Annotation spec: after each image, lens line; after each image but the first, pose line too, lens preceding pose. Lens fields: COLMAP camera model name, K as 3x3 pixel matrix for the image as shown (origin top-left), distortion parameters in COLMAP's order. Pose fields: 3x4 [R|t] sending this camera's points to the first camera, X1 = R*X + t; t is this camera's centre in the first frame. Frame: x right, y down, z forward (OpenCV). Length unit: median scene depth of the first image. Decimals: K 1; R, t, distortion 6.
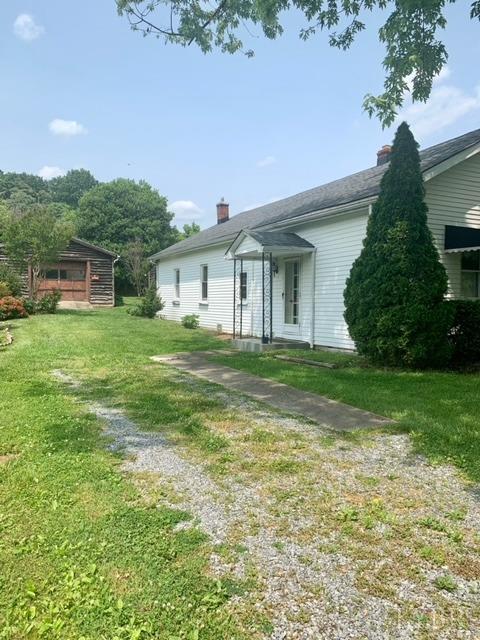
lens RADIAL K [[486.8, 0, 240.0], [0, 486.8, 320.0], [0, 0, 1]] dist [0.167048, -0.407975]
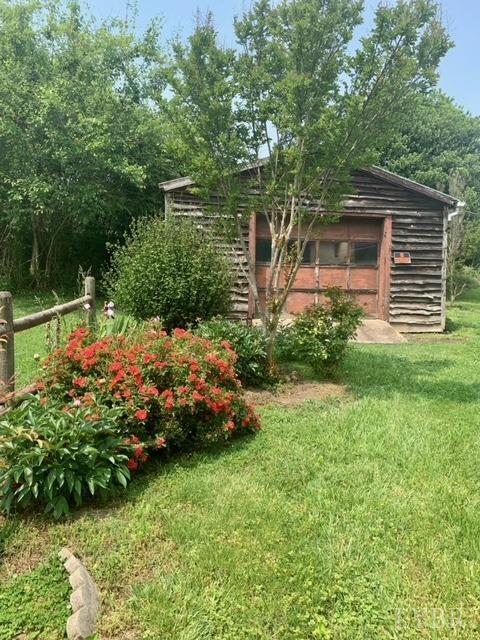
lens RADIAL K [[486.8, 0, 240.0], [0, 486.8, 320.0], [0, 0, 1]] dist [0.167048, -0.407975]
pose [[0.919110, 0.029101, -0.392924, -0.258106], [-0.024702, 0.999563, 0.016248, -0.040497], [0.393225, -0.005227, 0.919427, 0.587298]]
